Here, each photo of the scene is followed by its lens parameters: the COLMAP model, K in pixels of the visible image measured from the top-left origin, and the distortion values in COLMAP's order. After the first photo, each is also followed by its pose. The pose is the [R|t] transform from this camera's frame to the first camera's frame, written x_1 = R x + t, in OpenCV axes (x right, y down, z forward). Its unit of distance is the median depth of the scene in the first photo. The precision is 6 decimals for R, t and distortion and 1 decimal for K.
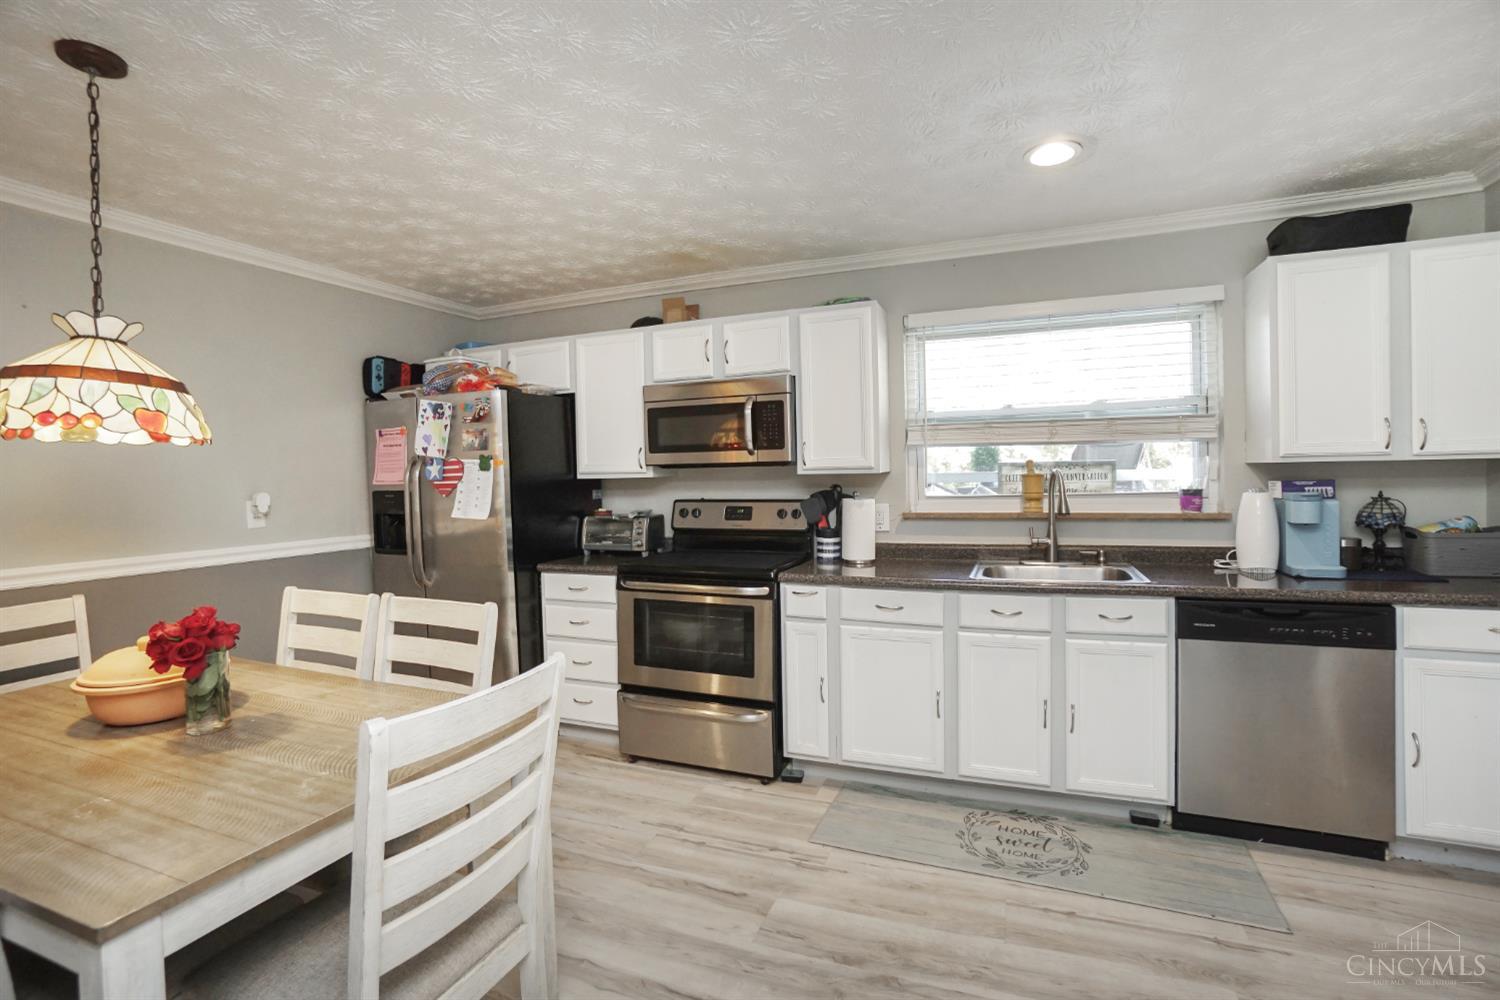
lens RADIAL K [[672.9, 0, 744.7], [0, 672.9, 491.6], [0, 0, 1]] dist [-0.045913, 0.012469]
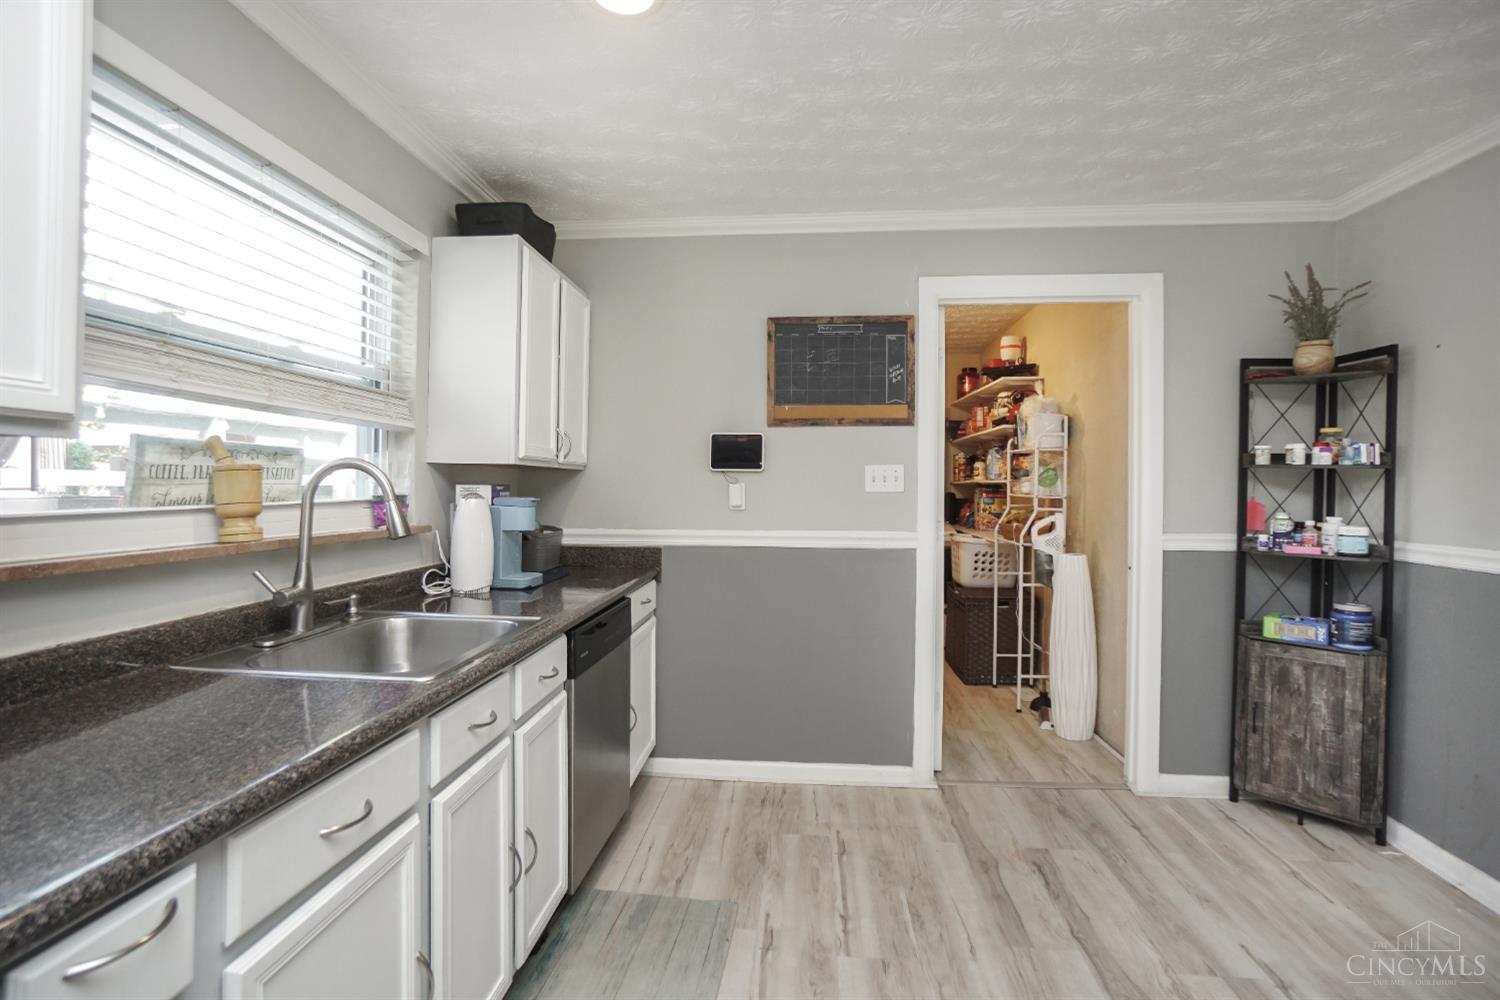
lens RADIAL K [[735.4, 0, 752.4], [0, 735.4, 497.3], [0, 0, 1]] dist [-0.024035, 0.001019]
pose [[-0.287319, -0.000900, 0.957834, -0.202883], [0.010046, 0.999942, 0.003953, -0.000388], [-0.957782, 0.010758, -0.287294, 0.821998]]
